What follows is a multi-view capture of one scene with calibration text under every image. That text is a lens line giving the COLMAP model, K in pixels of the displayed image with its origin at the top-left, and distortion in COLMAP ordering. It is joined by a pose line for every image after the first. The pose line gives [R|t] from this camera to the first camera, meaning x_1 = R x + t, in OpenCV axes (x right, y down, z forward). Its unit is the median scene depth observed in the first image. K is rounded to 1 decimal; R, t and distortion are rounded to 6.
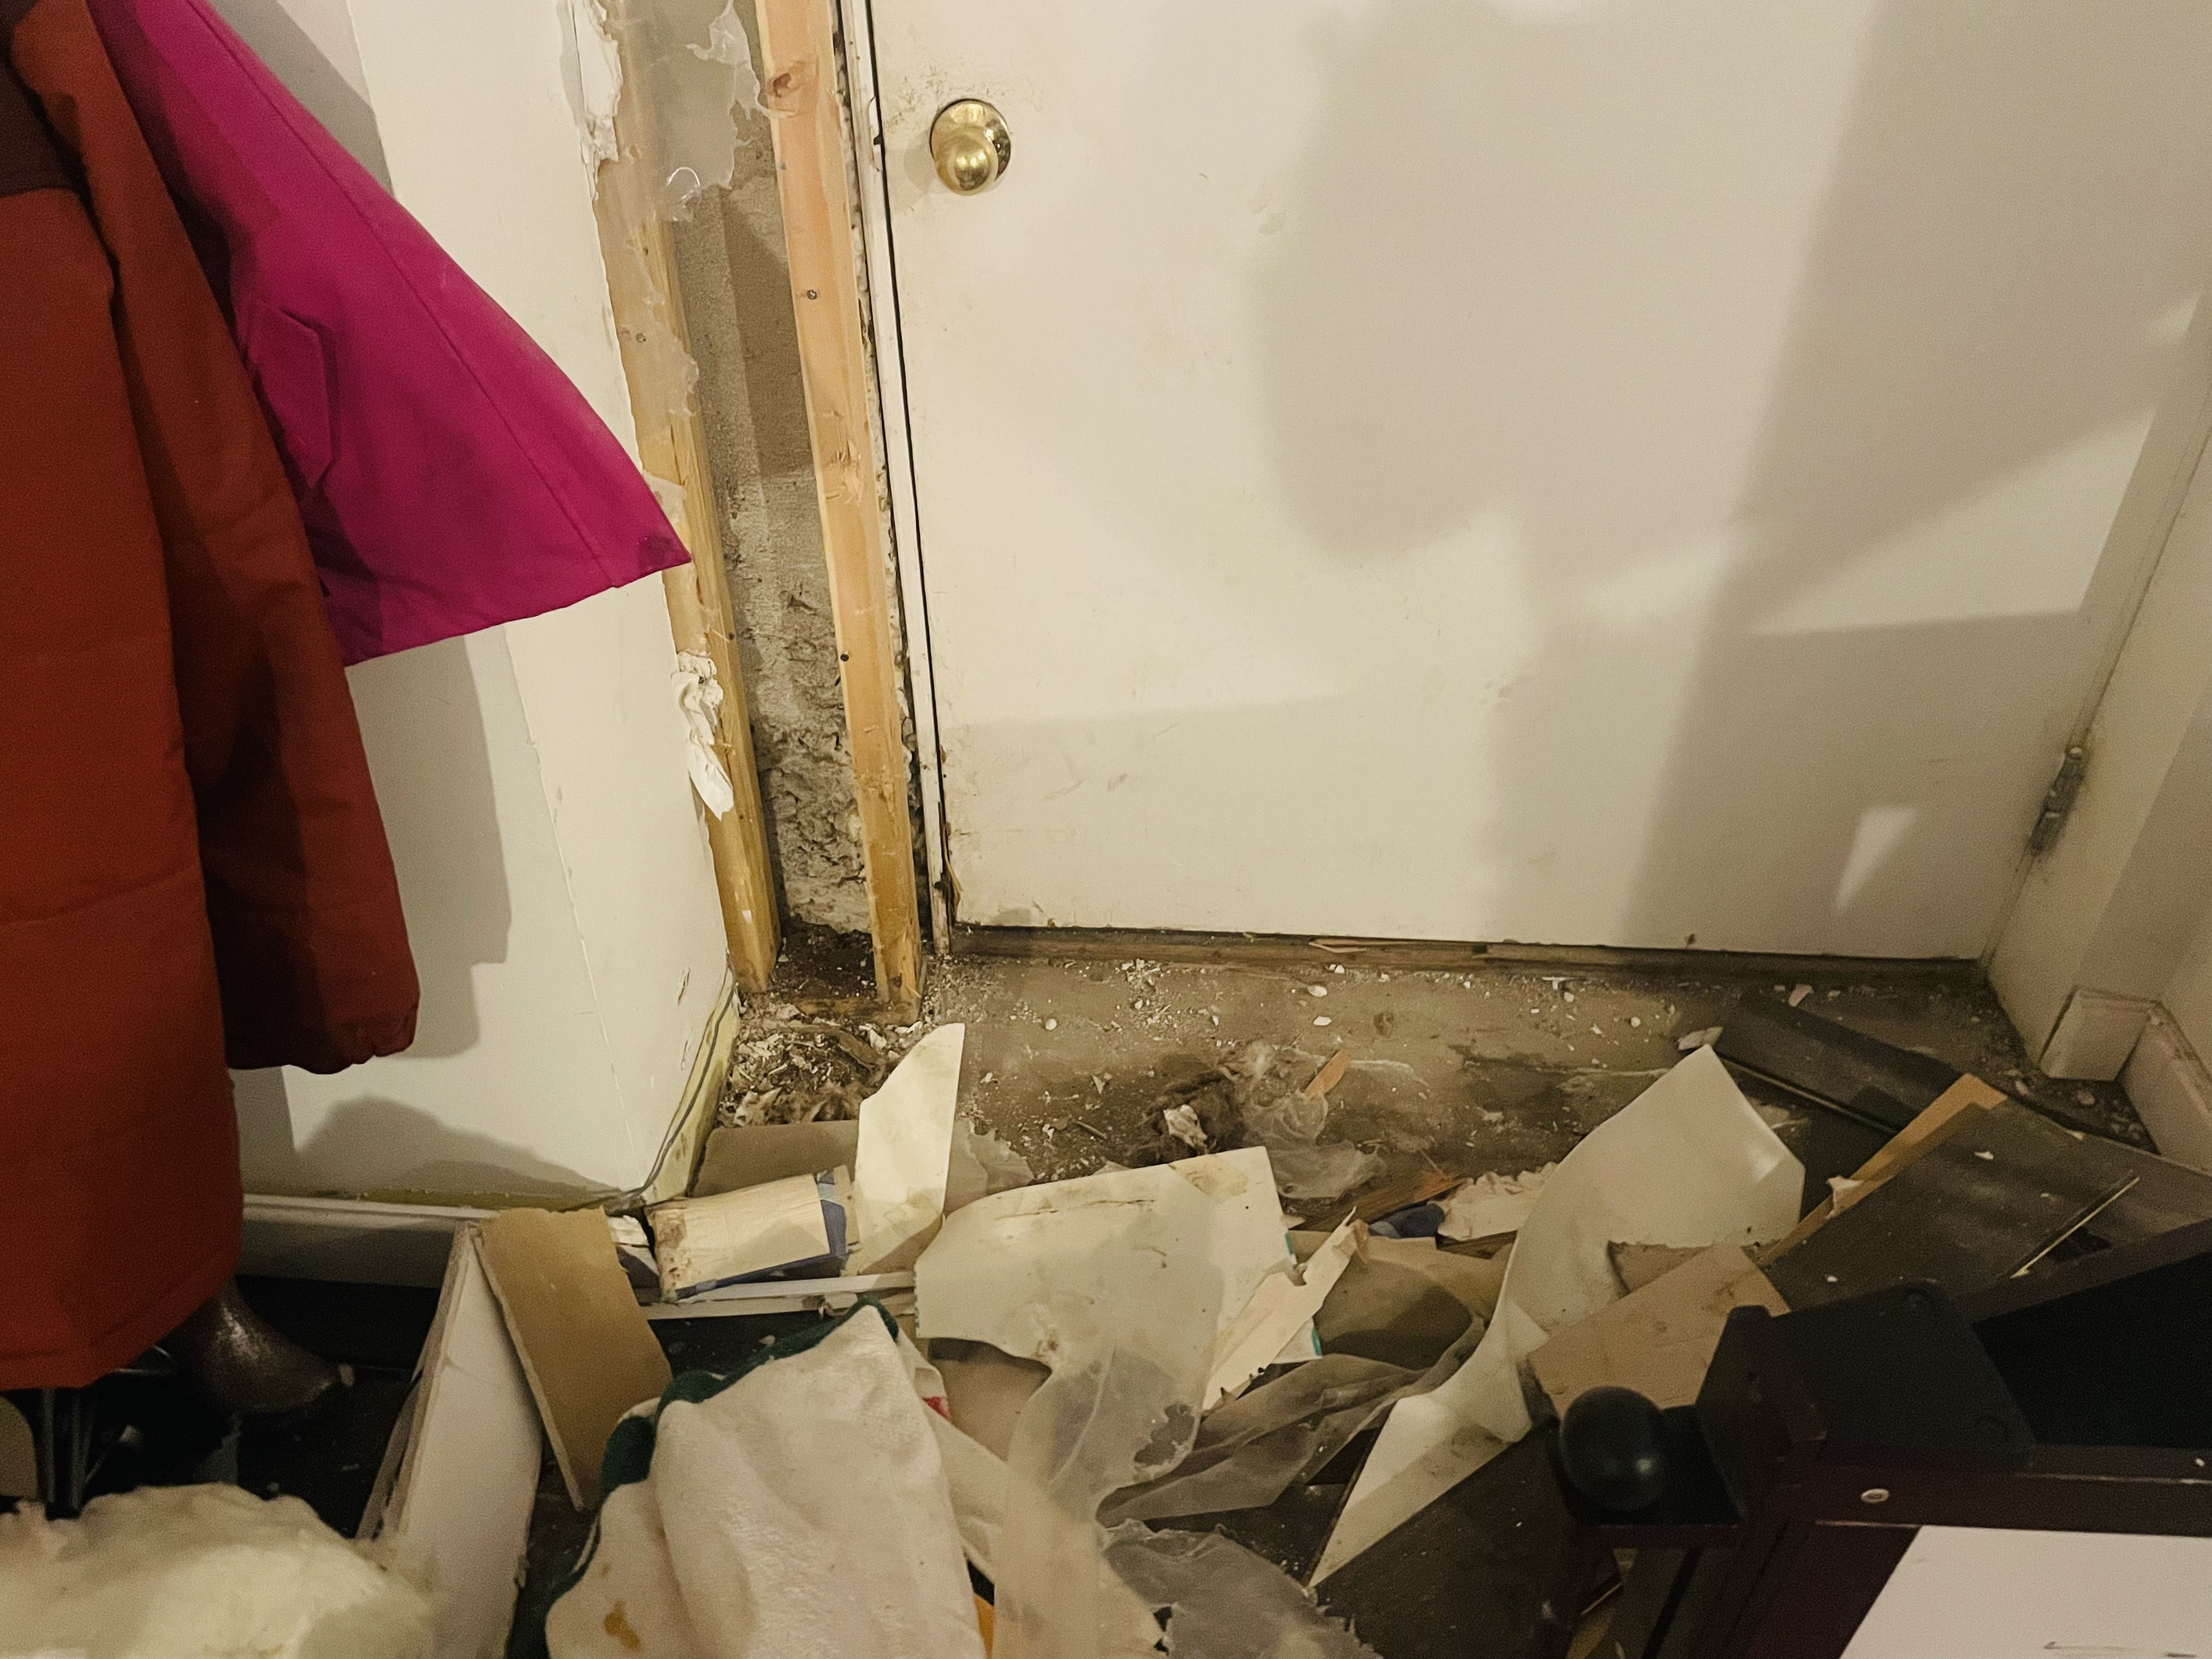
lens RADIAL K [[1623.5, 0, 1106.7], [0, 1623.5, 803.7], [0, 0, 1]] dist [0.093785, -0.127406]
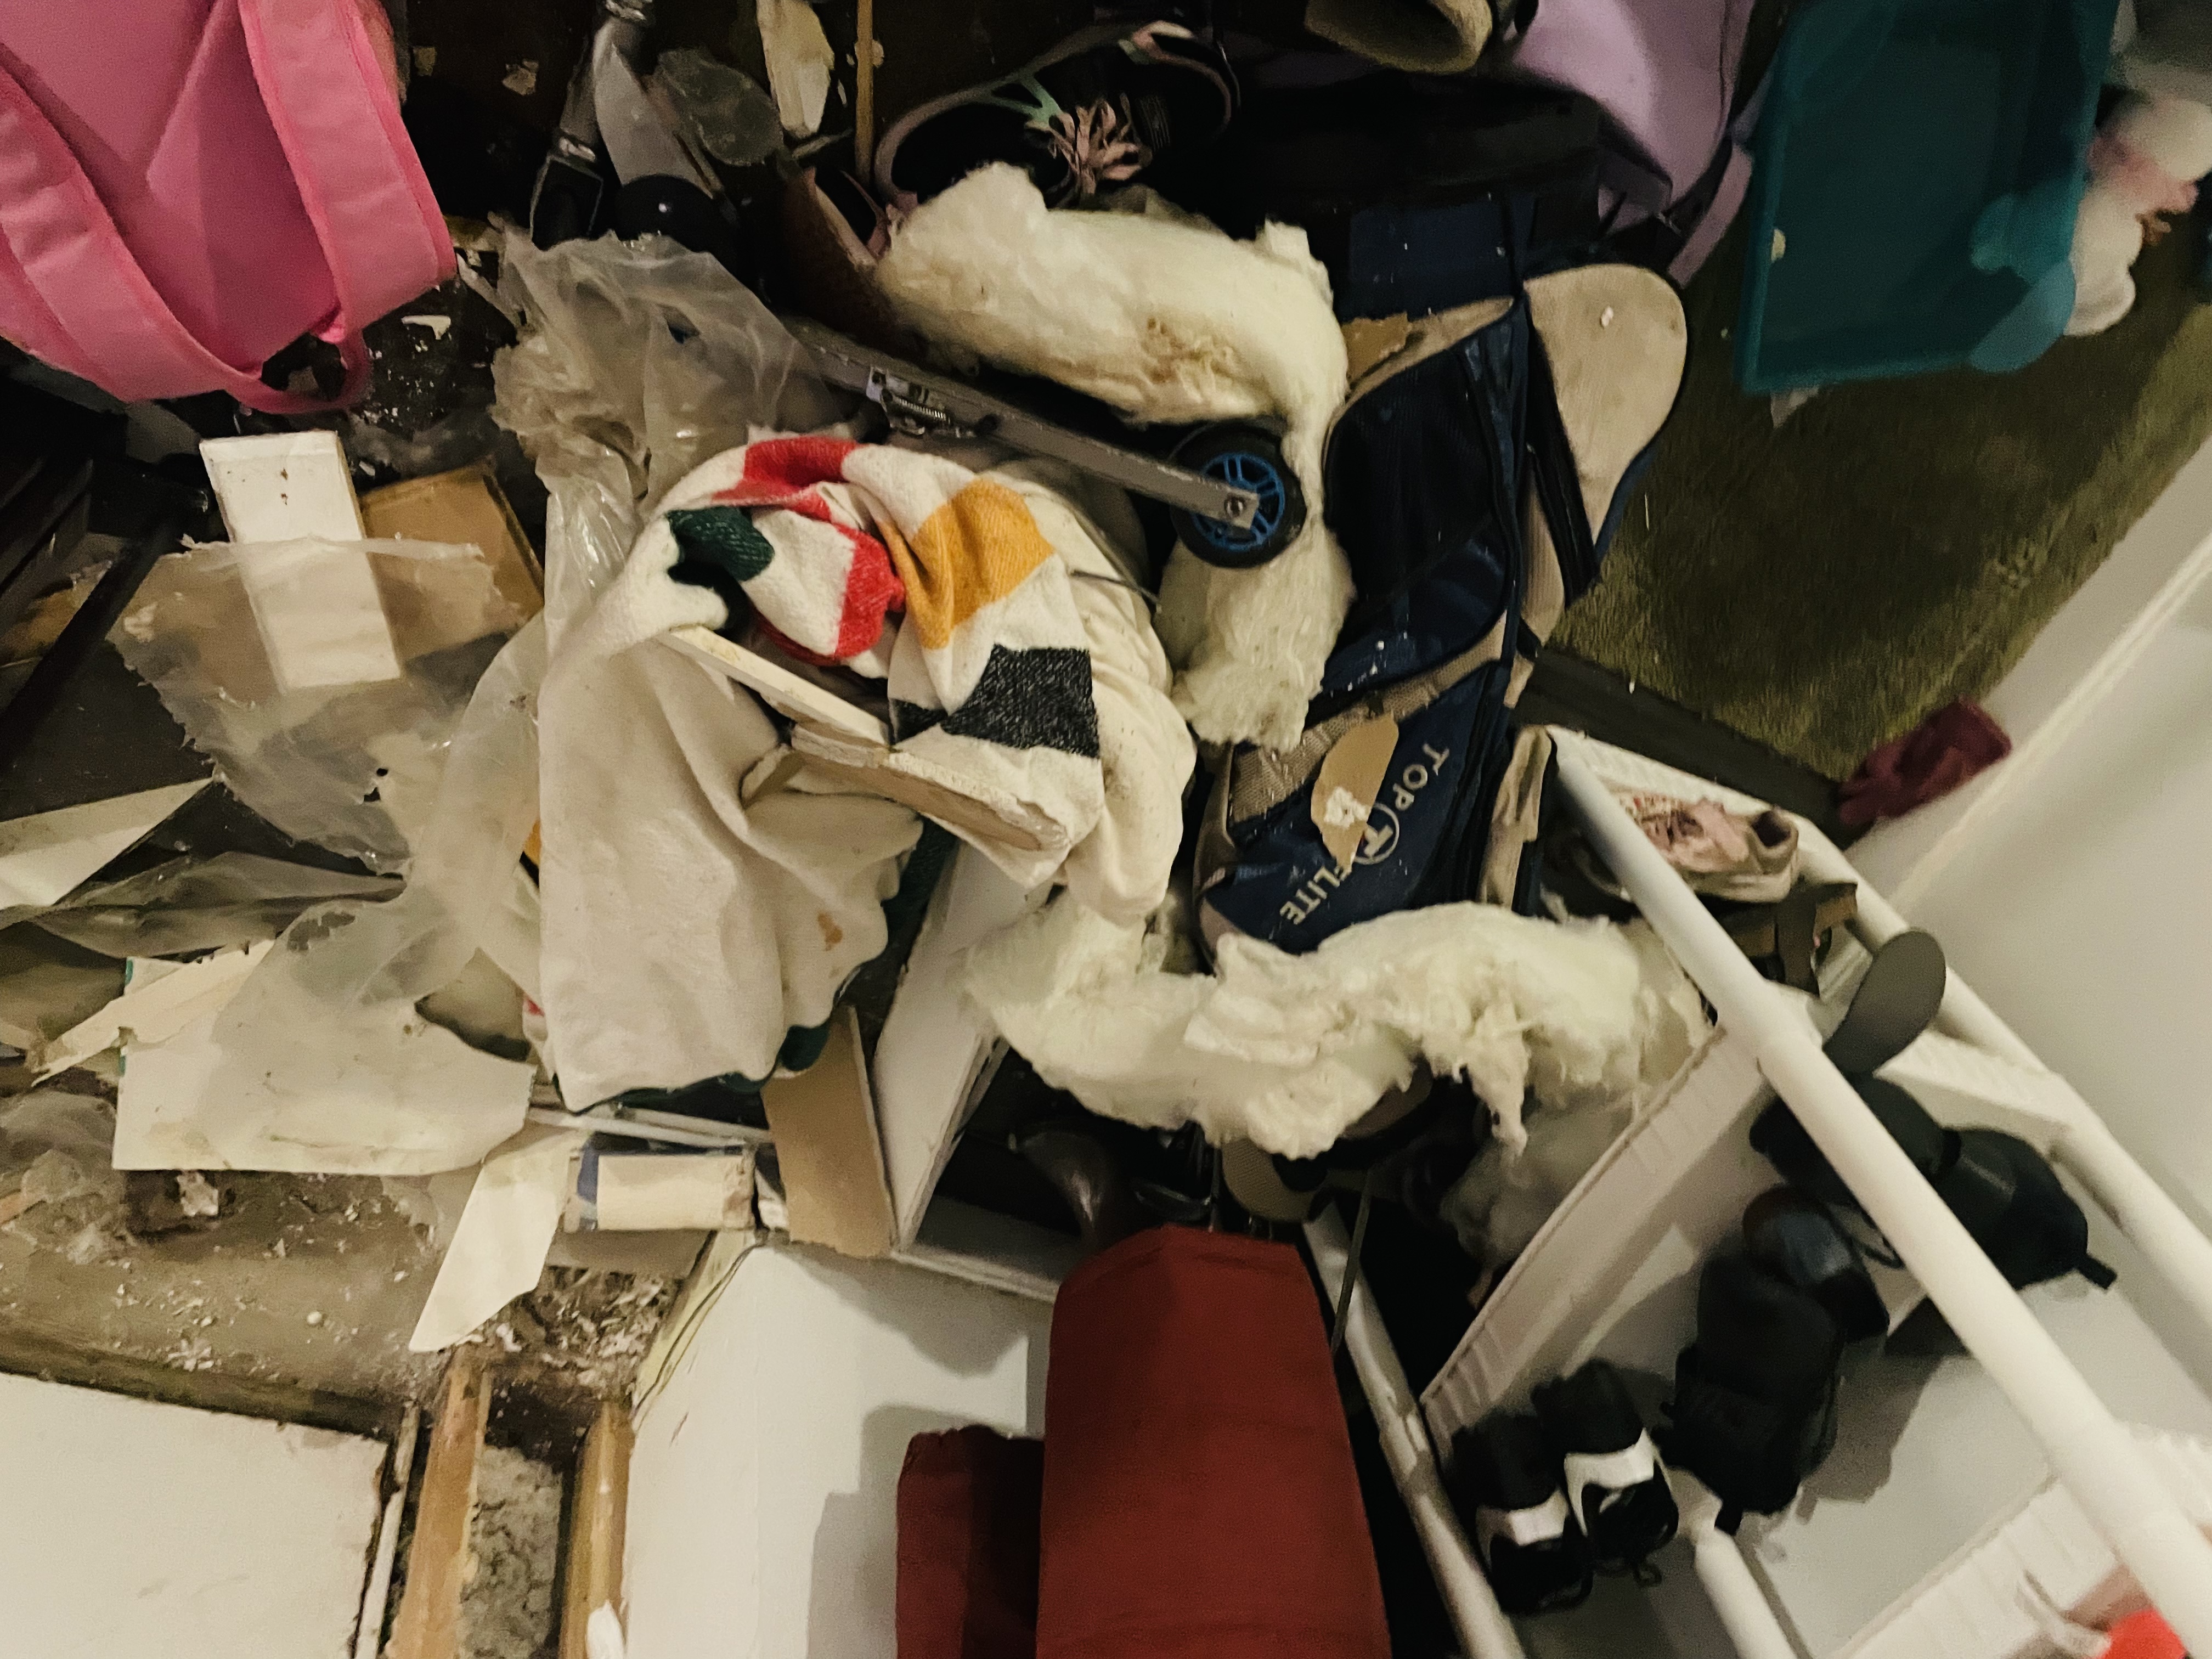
lens RADIAL K [[1665.5, 0, 1091.1], [0, 1665.5, 874.4], [0, 0, 1]] dist [0.054376, -0.073828]
pose [[-0.877498, -0.284950, -0.385747, 0.022124], [0.122255, -0.910680, 0.394609, 0.043966], [-0.463736, 0.299109, 0.833956, -0.111339]]
